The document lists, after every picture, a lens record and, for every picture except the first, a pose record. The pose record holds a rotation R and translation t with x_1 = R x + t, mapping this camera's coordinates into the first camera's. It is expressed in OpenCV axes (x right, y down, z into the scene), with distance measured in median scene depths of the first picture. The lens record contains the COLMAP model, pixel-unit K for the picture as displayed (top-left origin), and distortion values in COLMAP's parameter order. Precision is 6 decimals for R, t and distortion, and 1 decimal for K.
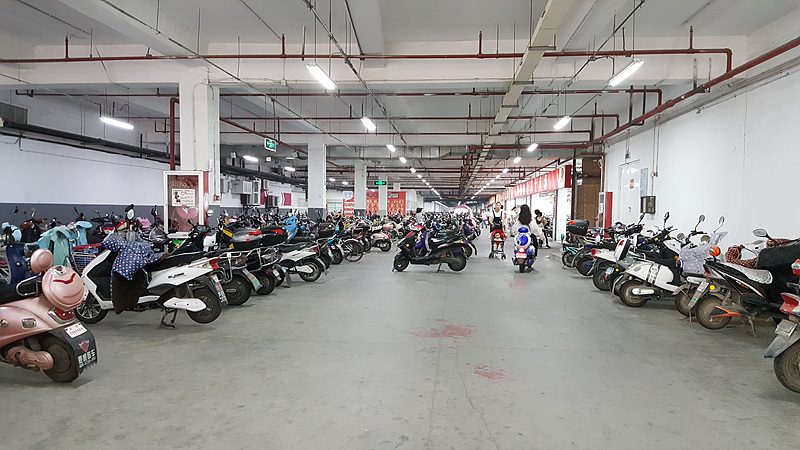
lens RADIAL K [[589.8, 0, 394.3], [0, 589.8, 246.9], [0, 0, 1]] dist [0.026506, -0.046198]
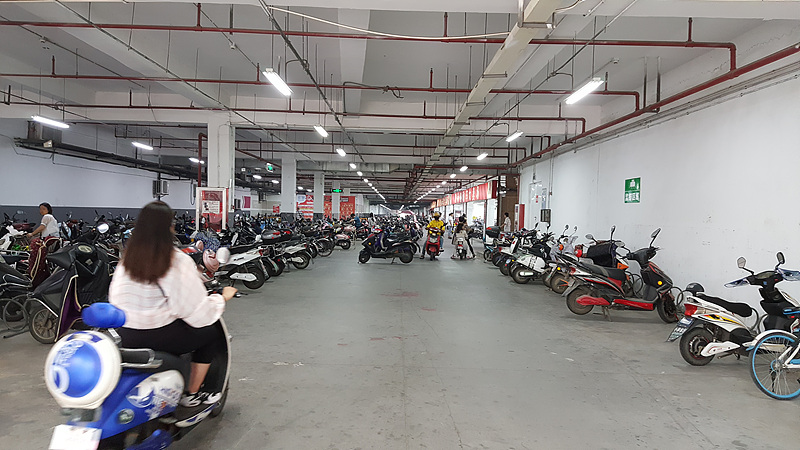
lens RADIAL K [[589.8, 0, 400.2], [0, 589.8, 225.1], [0, 0, 1]] dist [0.026506, -0.046198]
pose [[0.994104, 0.013228, 0.107621, -0.052482], [-0.008972, 0.999162, -0.039928, 0.008050], [-0.108059, 0.038727, 0.993390, -0.335145]]
